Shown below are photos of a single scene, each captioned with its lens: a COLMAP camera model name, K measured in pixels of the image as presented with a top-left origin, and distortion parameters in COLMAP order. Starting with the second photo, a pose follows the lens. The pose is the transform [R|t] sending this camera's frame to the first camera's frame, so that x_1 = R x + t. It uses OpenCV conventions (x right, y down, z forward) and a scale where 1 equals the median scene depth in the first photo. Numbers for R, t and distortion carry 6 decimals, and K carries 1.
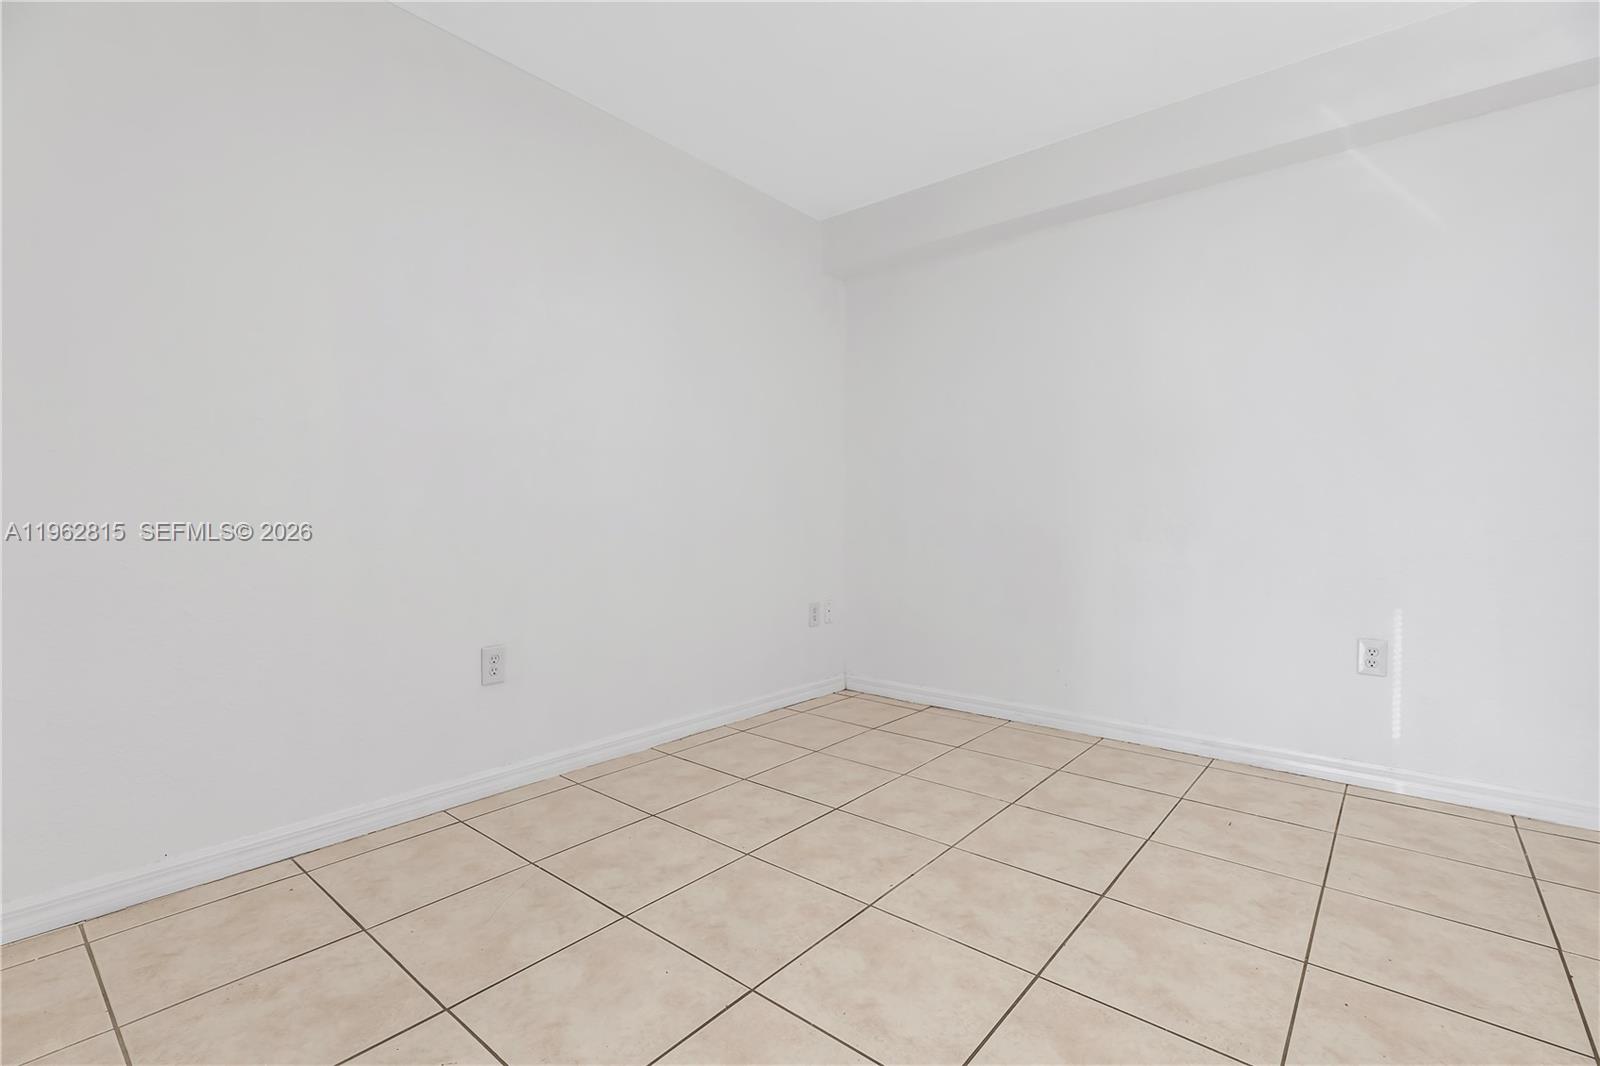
lens RADIAL K [[725.3, 0, 797.8], [0, 725.3, 528.0], [0, 0, 1]] dist [0.000982, 0.000064]
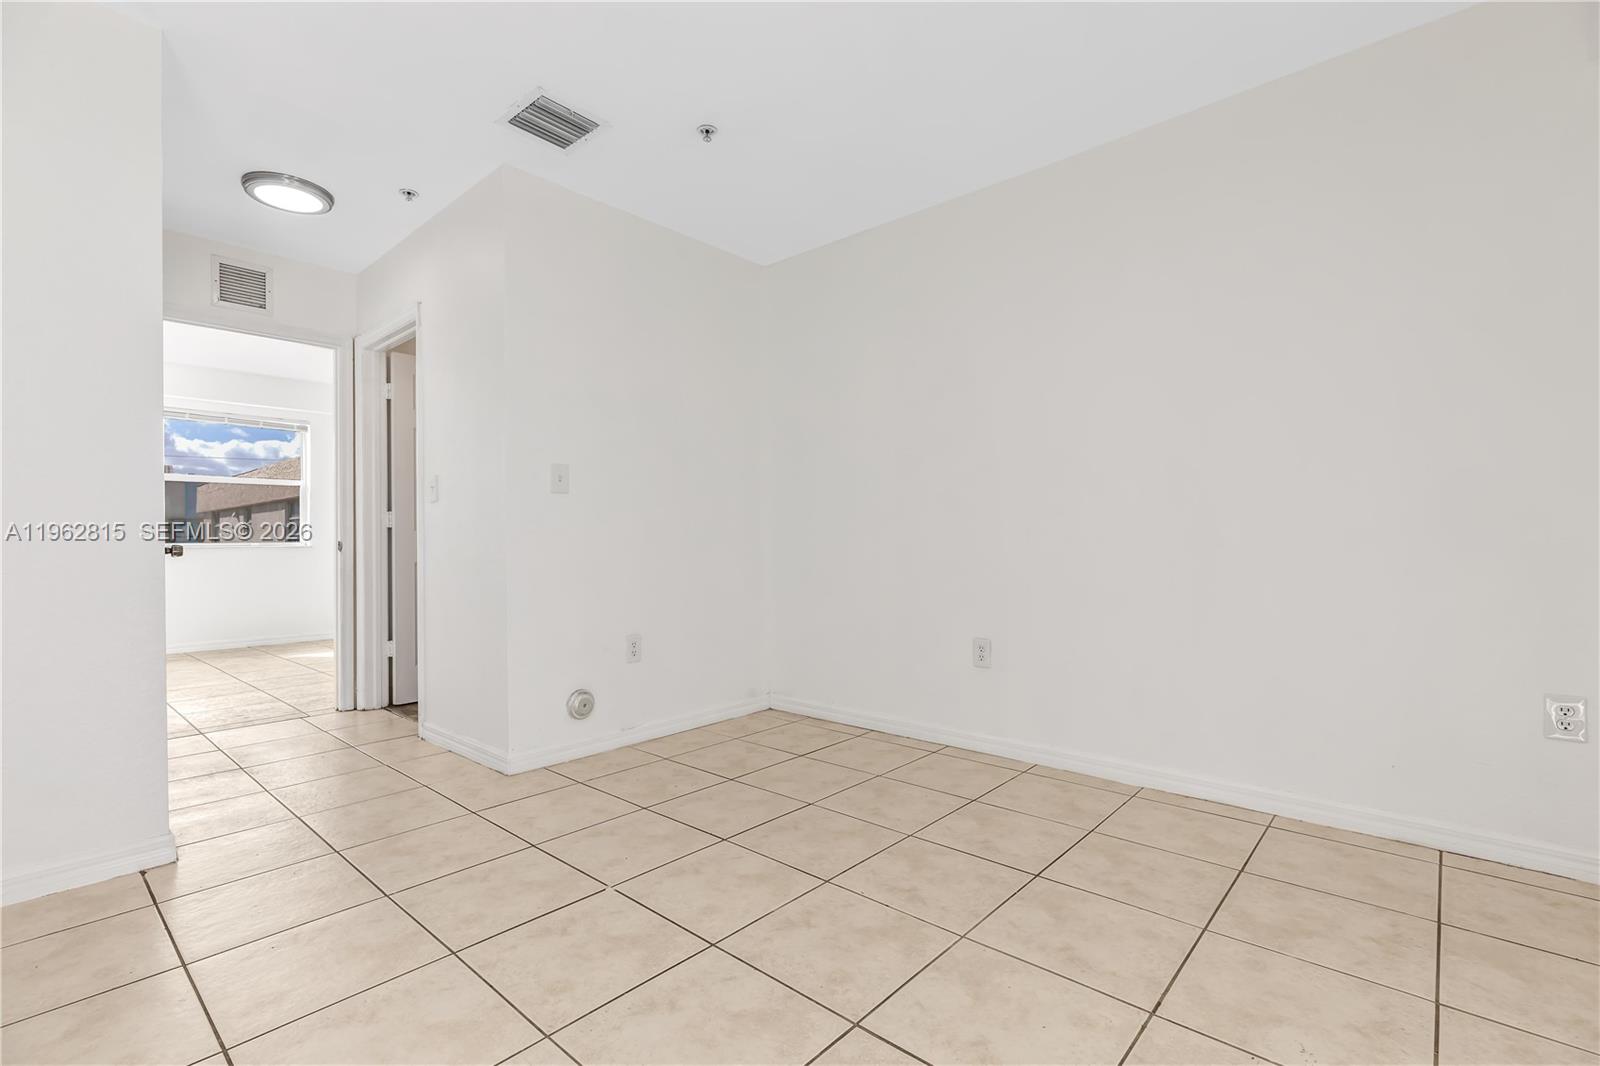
lens RADIAL K [[725.3, 0, 797.9], [0, 725.3, 538.1], [0, 0, 1]] dist [0.000982, 0.000064]
pose [[-0.034248, -0.001413, -0.999412, 0.903004], [-0.006252, 0.999980, -0.001199, -0.014197], [0.999394, 0.006208, -0.034256, 0.716877]]
